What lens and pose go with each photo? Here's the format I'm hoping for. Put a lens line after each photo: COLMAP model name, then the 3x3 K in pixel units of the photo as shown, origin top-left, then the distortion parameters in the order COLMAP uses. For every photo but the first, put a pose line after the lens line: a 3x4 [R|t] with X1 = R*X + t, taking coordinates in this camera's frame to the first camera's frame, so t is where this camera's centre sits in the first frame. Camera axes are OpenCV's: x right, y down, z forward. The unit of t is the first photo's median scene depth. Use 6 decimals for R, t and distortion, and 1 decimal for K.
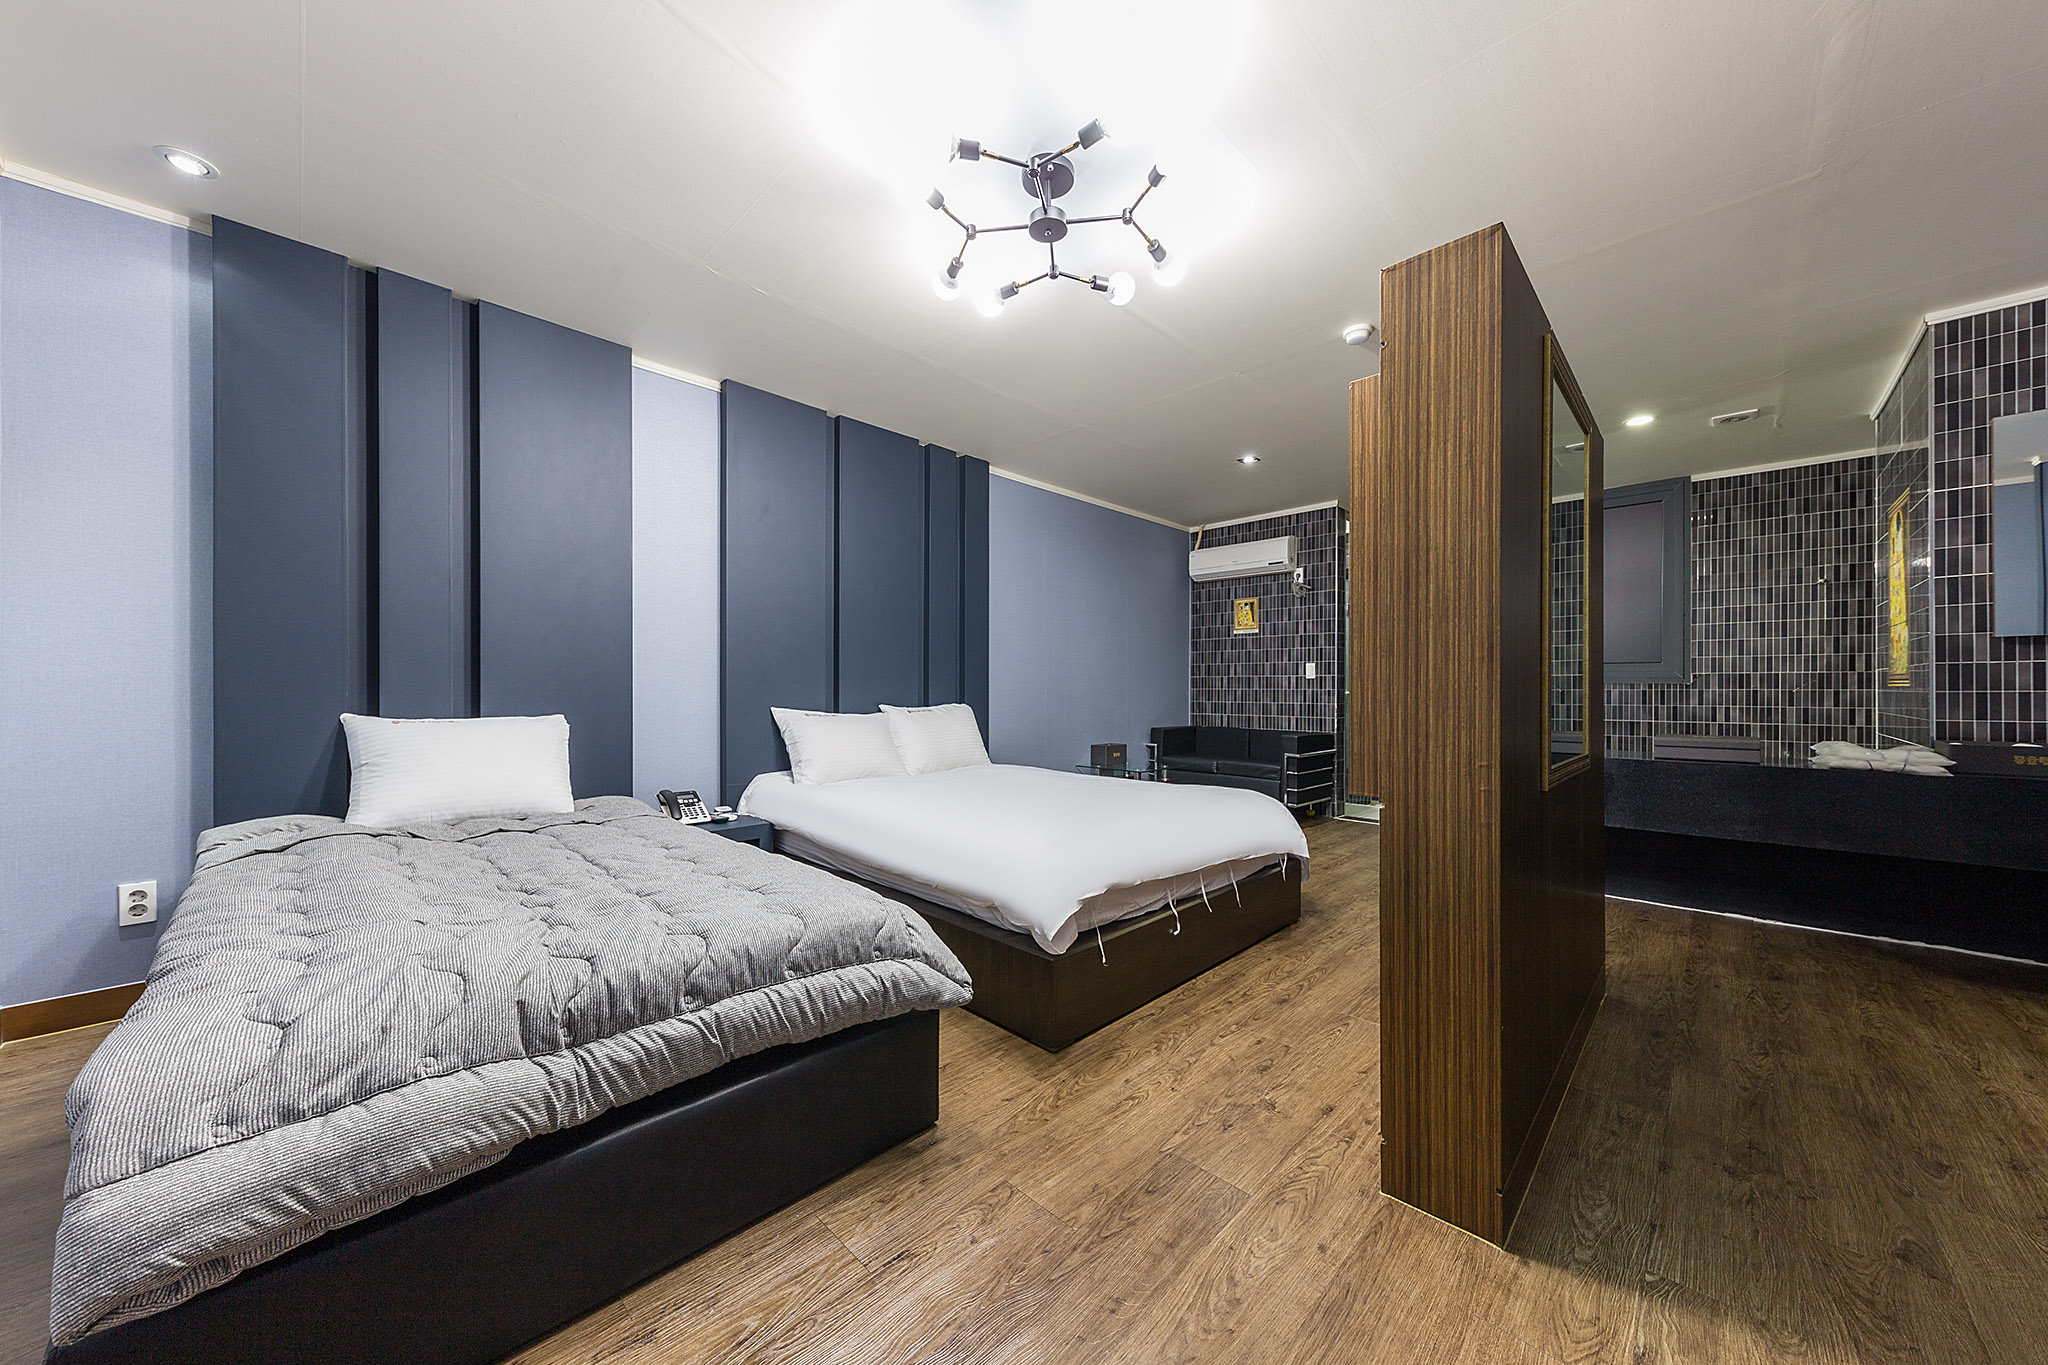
lens RADIAL K [[707.8, 0, 1019.9], [0, 707.8, 703.3], [0, 0, 1]] dist [0.019853, -0.000010]
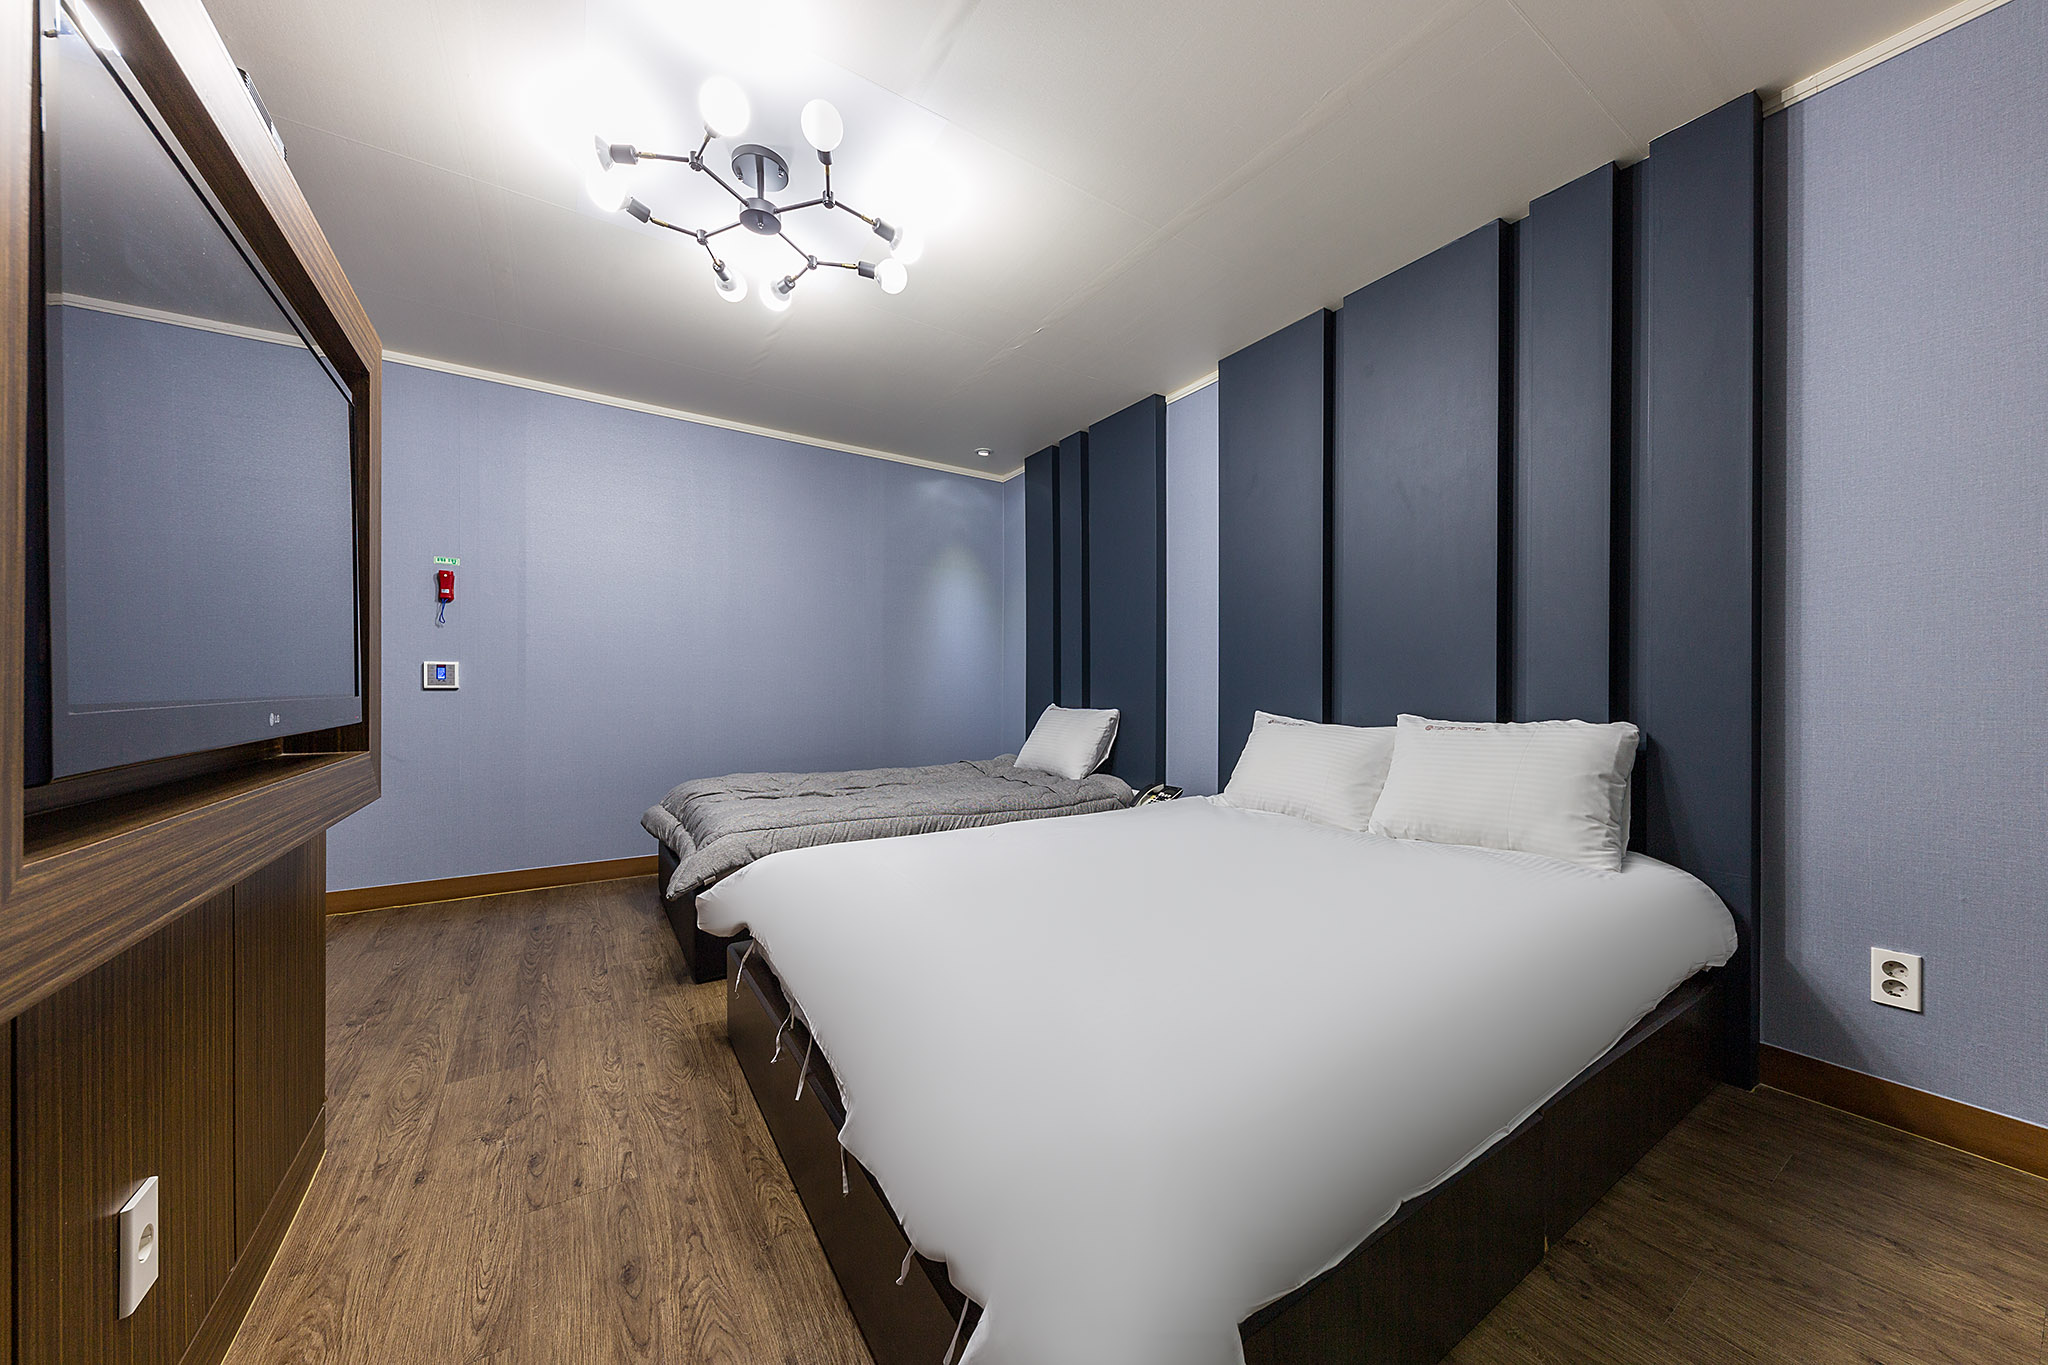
lens RADIAL K [[699.3, 0, 1024.0], [0, 699.3, 682.5], [0, 0, 1]] dist [0.000311, -0.000044]
pose [[-0.204962, -0.002369, -0.978767, 0.386171], [-0.025254, 0.999677, 0.002868, -0.014572], [0.978444, 0.025306, -0.204955, 0.652168]]
